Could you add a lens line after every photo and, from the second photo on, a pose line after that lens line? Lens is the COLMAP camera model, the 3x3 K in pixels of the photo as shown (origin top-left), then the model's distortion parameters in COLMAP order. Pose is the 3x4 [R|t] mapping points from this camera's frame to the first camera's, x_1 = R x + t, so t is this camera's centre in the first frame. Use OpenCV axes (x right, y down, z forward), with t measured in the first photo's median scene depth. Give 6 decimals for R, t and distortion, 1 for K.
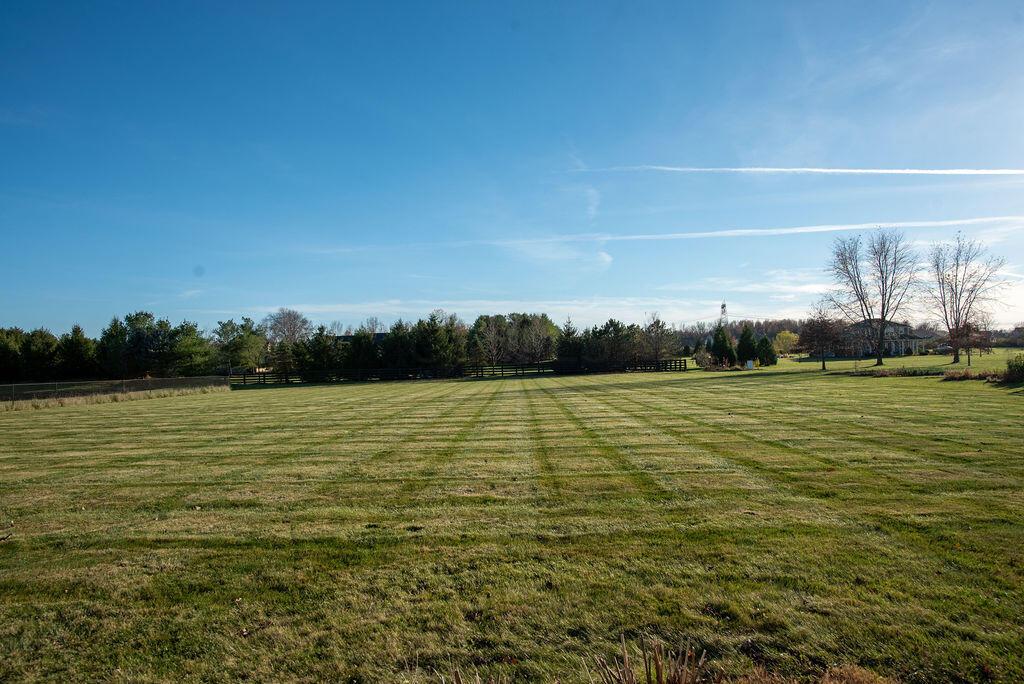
lens RADIAL K [[607.2, 0, 512.0], [0, 607.2, 342.0], [0, 0, 1]] dist [-0.005509, 0.001069]
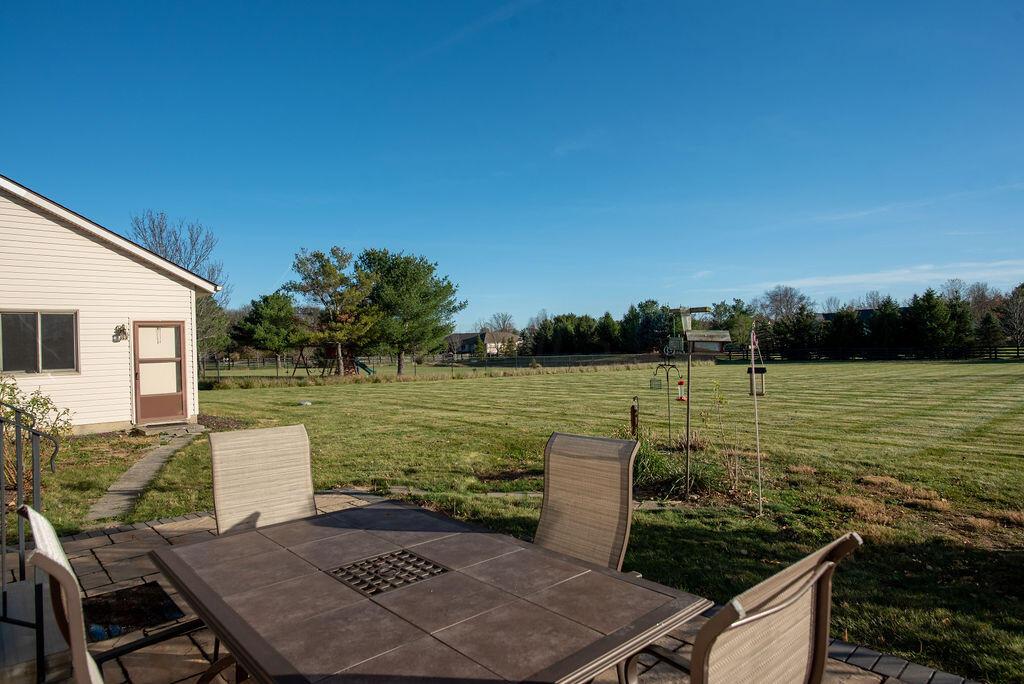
lens RADIAL K [[607.2, 0, 512.0], [0, 607.2, 342.0], [0, 0, 1]] dist [-0.005509, 0.001069]
pose [[0.706644, 0.006657, -0.707538, 0.068799], [0.020992, 0.999318, 0.030368, -0.006251], [0.707258, -0.036312, 0.706023, -0.080093]]
